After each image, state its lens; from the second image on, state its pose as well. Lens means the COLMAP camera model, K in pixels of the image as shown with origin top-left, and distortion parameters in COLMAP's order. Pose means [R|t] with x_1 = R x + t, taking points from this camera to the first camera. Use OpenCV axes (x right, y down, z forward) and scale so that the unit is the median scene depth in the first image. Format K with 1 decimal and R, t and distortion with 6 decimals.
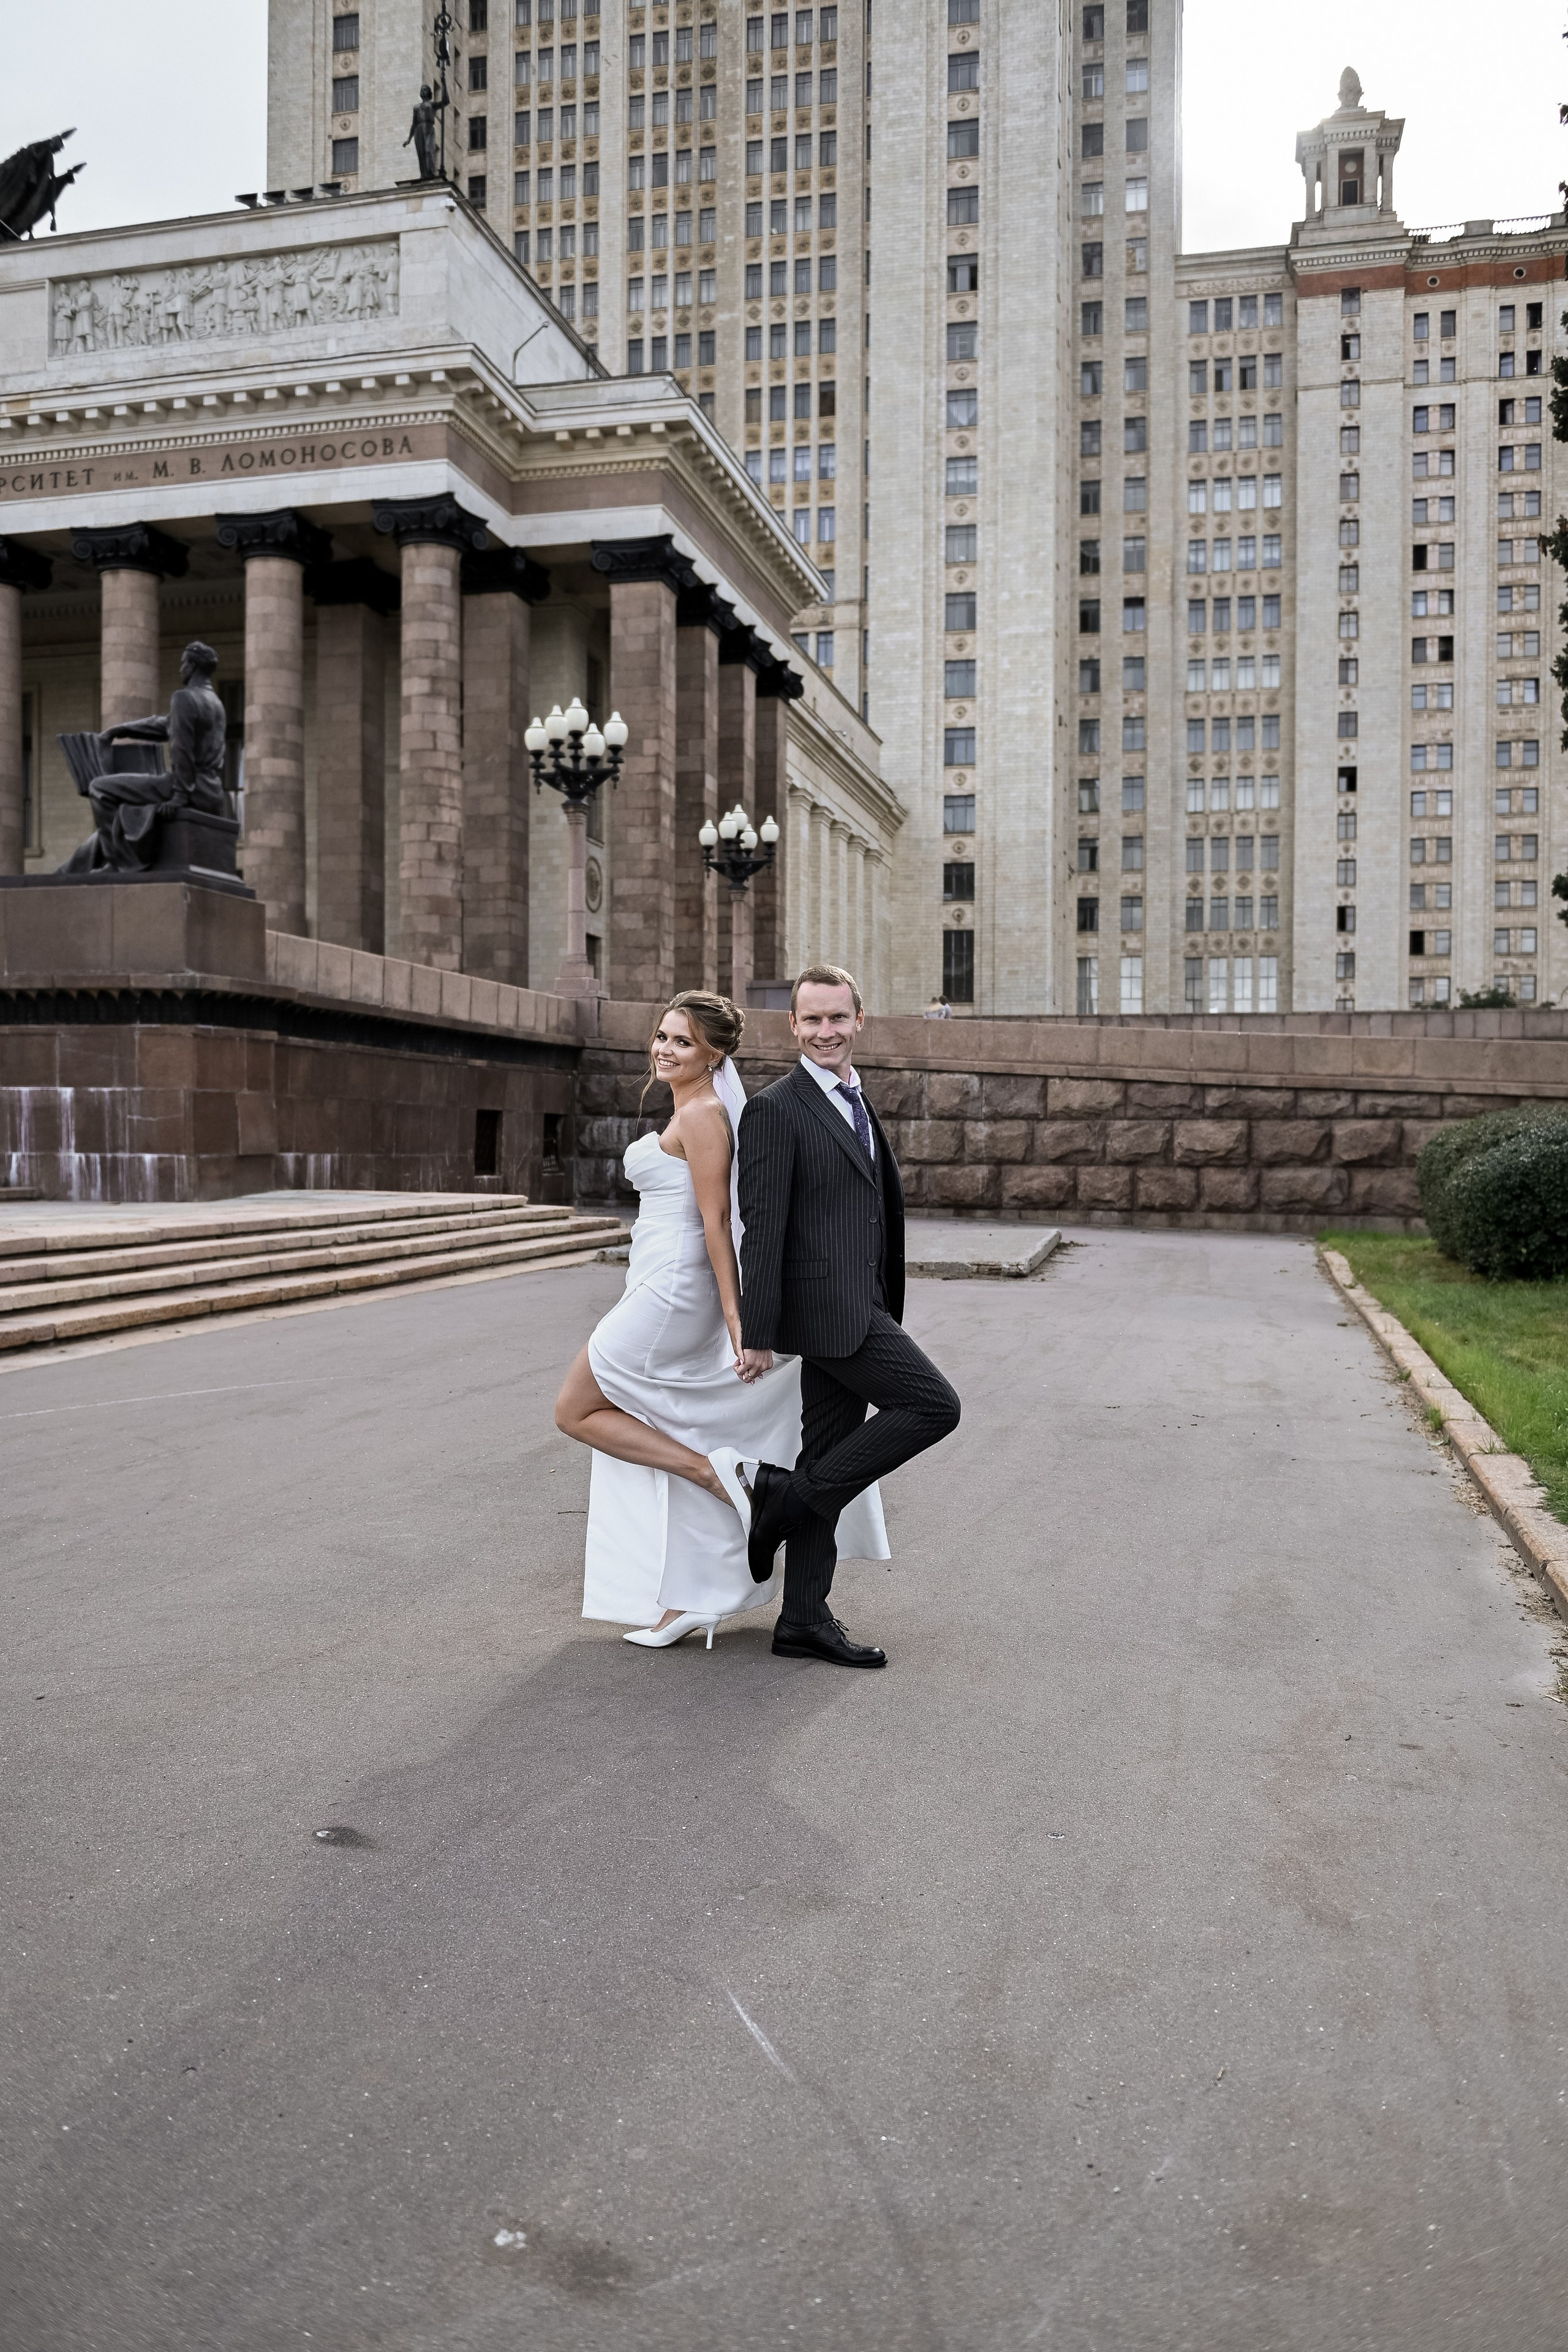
lens RADIAL K [[1809.7, 0, 778.6], [0, 1809.7, 1182.5], [0, 0, 1]] dist [-0.007405, -0.017499]
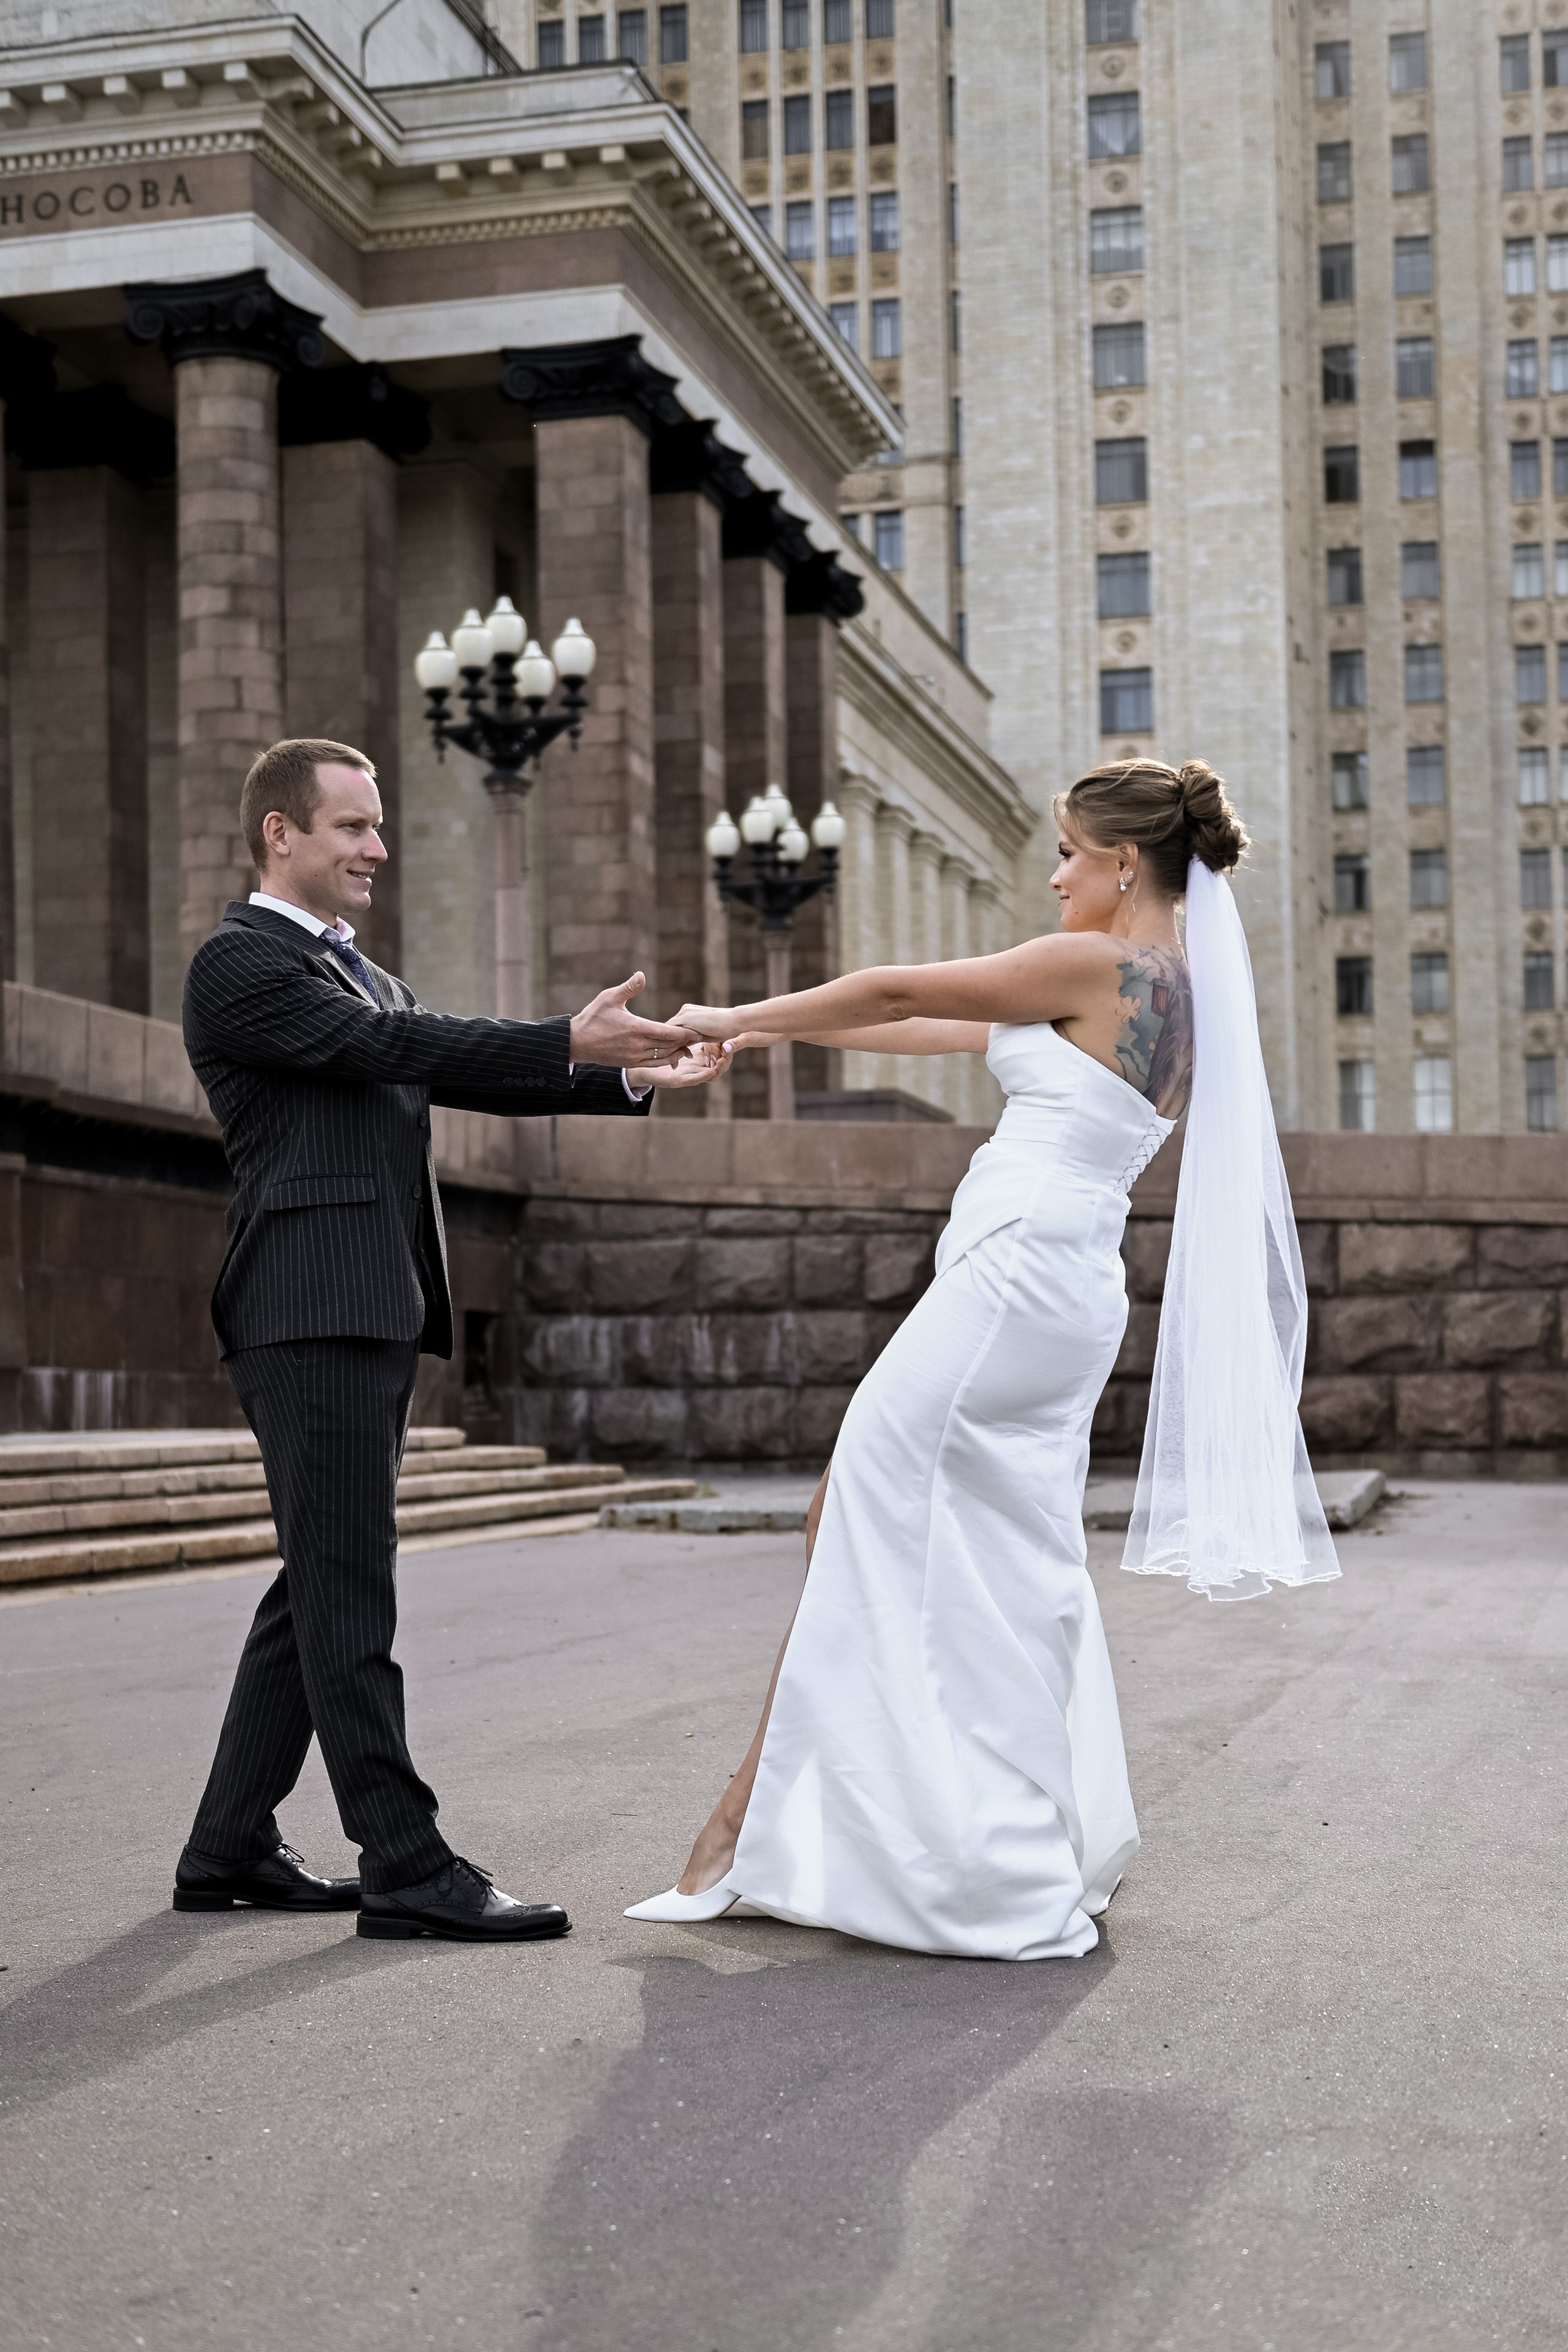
lens RADIAL K [[3162.1, 0, 848.2], [0, 3162.1, 1313.3], [0, 0, 1]] dist [0.013461, 0.000000]
pose [[0.999636, -0.024666, 0.010930, -0.009792], [0.025193, 0.998377, -0.051085, 0.009268], [-0.009653, 0.051341, 0.998635, -0.003618]]
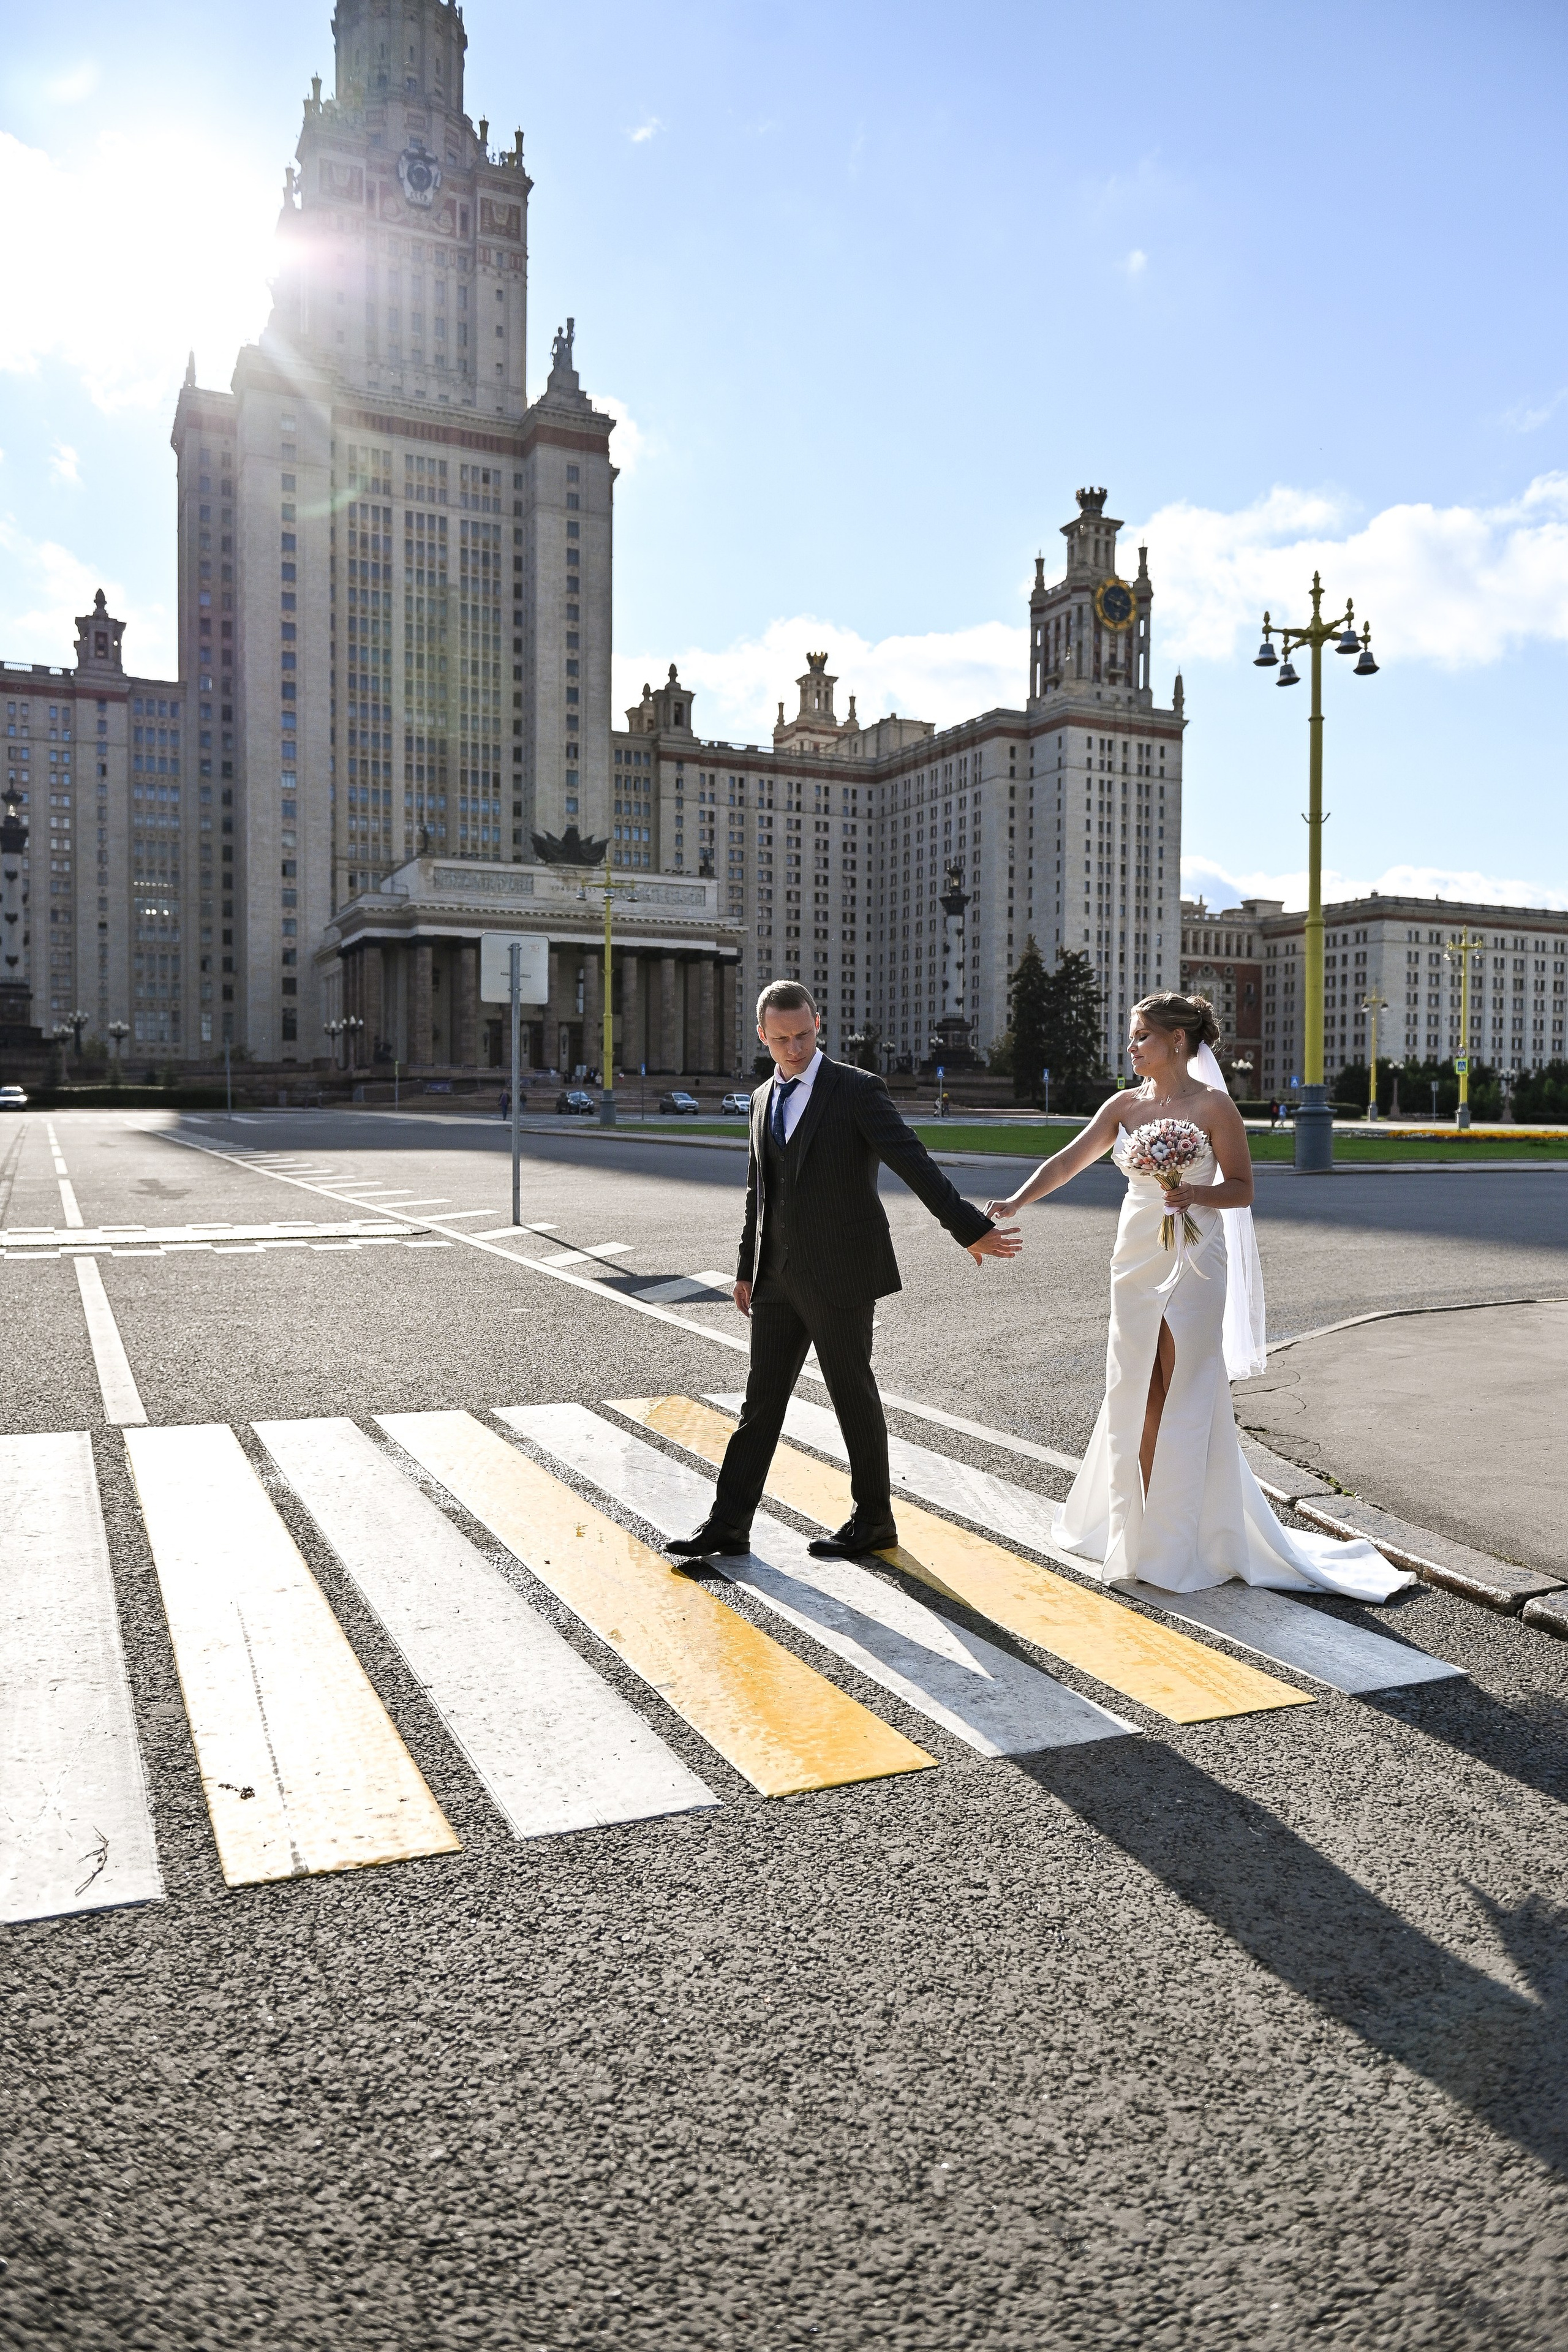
lens RADIAL K [[1524.2, 0, 700.7], [0, 1524.2, 1162.9], [0, 0, 1]] dist [-0.006459, -0.008605]
pose [[0.813104, -0.015704, 0.581906, -1.971700], [0.005438, 0.999797, 0.019384, 0.044048], [-0.582093, -0.012597, 0.813025, -1.627099]]
